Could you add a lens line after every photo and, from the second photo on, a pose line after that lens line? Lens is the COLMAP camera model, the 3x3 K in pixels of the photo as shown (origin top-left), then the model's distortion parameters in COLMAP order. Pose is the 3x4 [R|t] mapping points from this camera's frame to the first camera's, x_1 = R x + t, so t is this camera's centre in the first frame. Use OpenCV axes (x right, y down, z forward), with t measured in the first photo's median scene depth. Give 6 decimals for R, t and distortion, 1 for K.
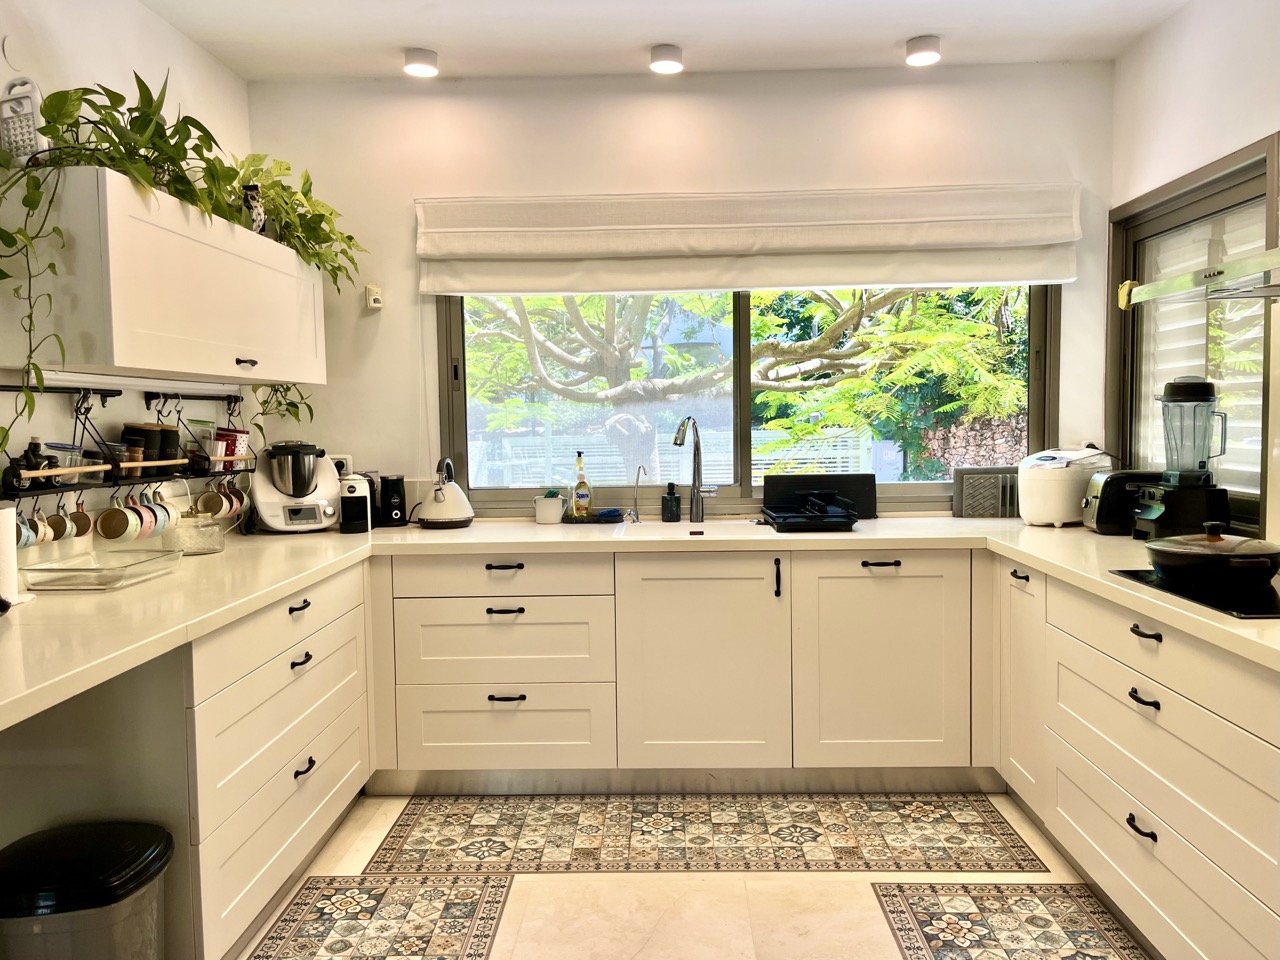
lens RADIAL K [[1009.5, 0, 639.4], [0, 1009.5, 478.4], [0, 0, 1]] dist [0.049371, -0.061593]
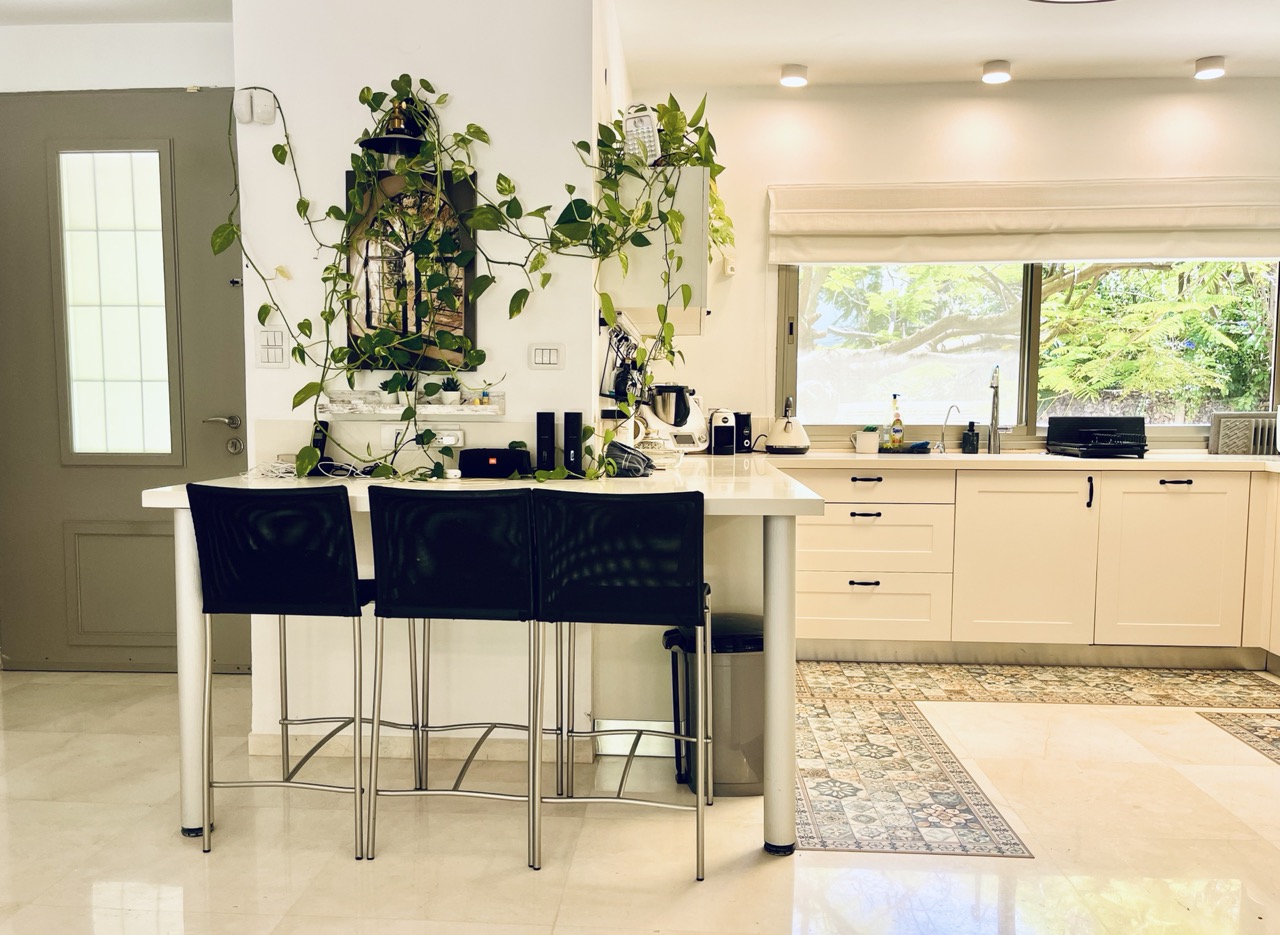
lens RADIAL K [[1043.1, 0, 620.7], [0, 1043.1, 498.0], [0, 0, 1]] dist [0.031465, -0.033107]
pose [[0.998638, 0.020894, -0.047818, -0.355053], [-0.019585, 0.999425, 0.027692, 0.075508], [0.048369, -0.026718, 0.998472, -0.301945]]
